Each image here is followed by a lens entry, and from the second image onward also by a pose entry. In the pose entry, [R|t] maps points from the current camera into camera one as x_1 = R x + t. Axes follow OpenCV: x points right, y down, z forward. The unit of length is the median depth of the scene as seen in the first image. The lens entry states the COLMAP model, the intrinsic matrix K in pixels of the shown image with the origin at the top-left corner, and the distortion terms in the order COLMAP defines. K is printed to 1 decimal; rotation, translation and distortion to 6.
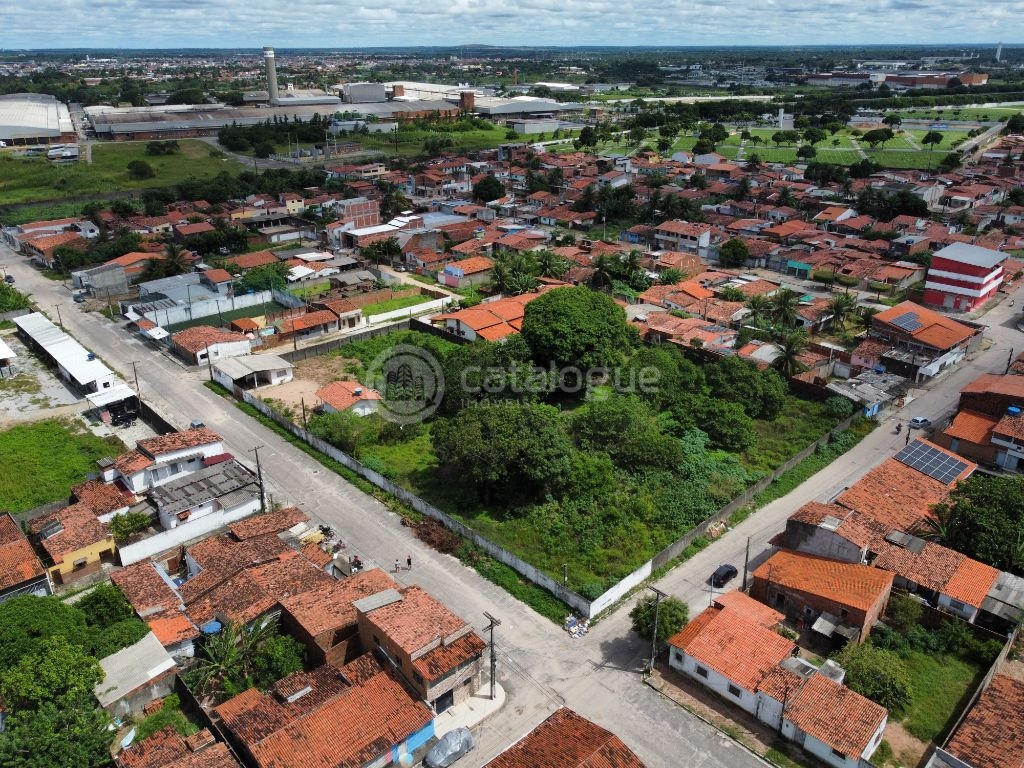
lens RADIAL K [[777.3, 0, 508.5], [0, 777.3, 384.2], [0, 0, 1]] dist [0.000624, -0.005556]
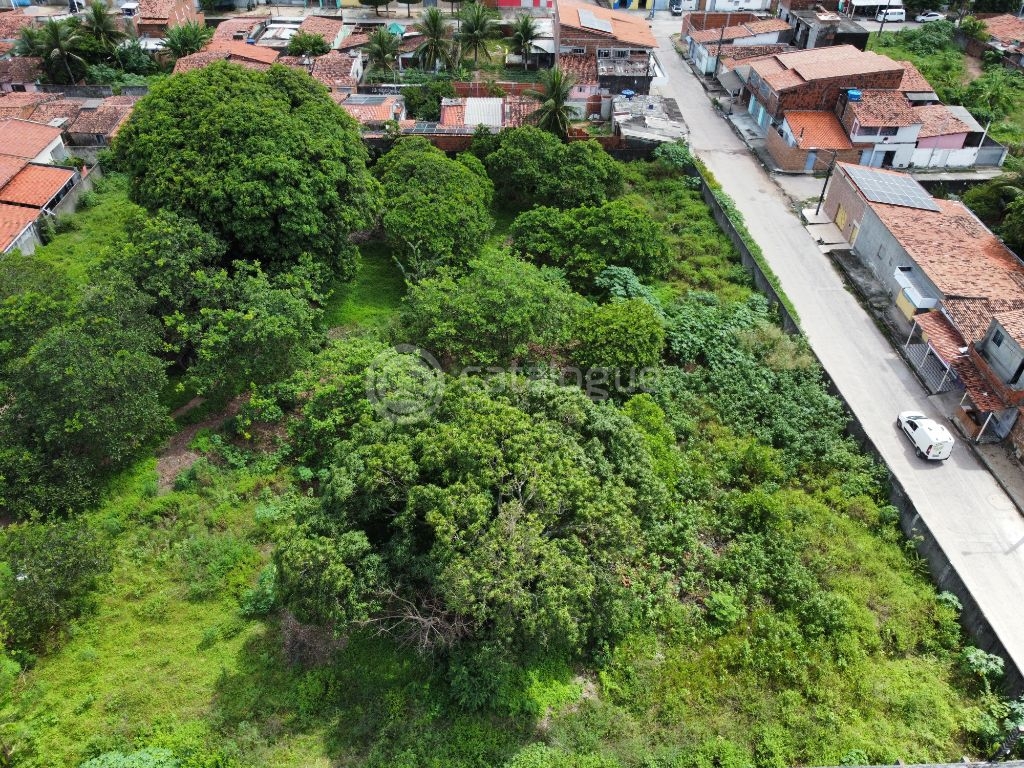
lens RADIAL K [[777.3, 0, 508.5], [0, 777.3, 384.2], [0, 0, 1]] dist [0.000624, -0.005556]
pose [[0.657823, -0.463255, 0.593855, -0.118160], [0.282405, 0.882657, 0.375719, -0.066529], [-0.698224, -0.079449, 0.711457, 0.437837]]
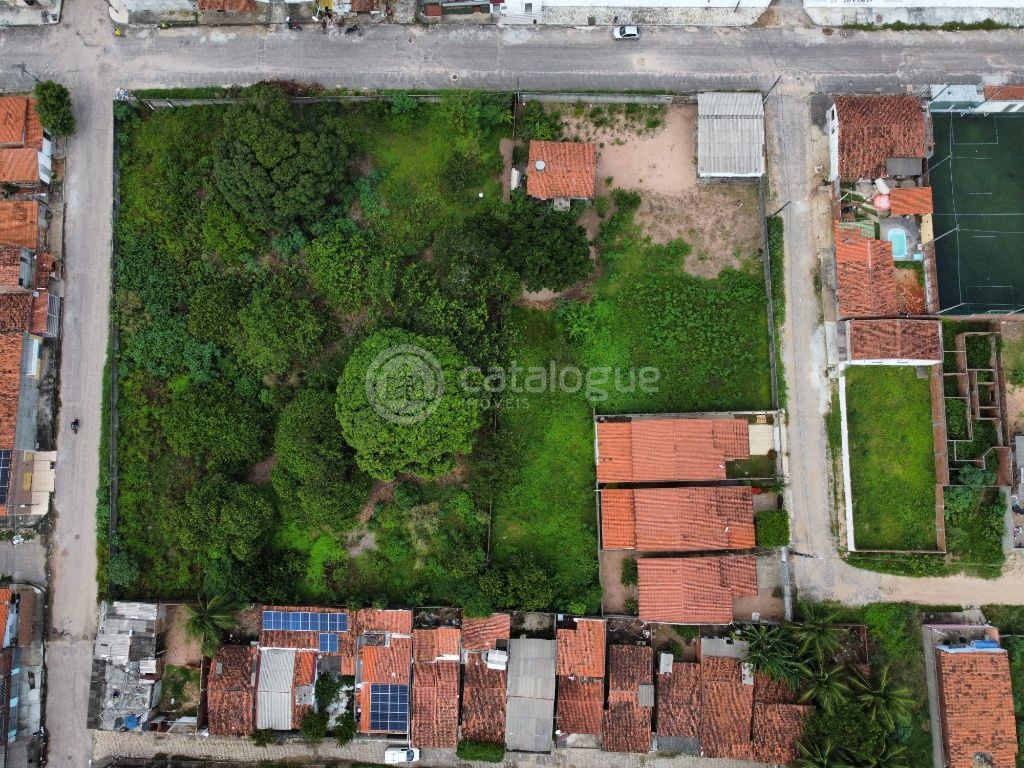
lens RADIAL K [[777.3, 0, 508.5], [0, 777.3, 384.2], [0, 0, 1]] dist [0.000624, -0.005556]
pose [[-0.673711, 0.735175, -0.075043, 0.049532], [-0.275798, -0.155924, 0.948485, -0.608047], [0.685601, 0.659701, 0.307807, 0.650893]]
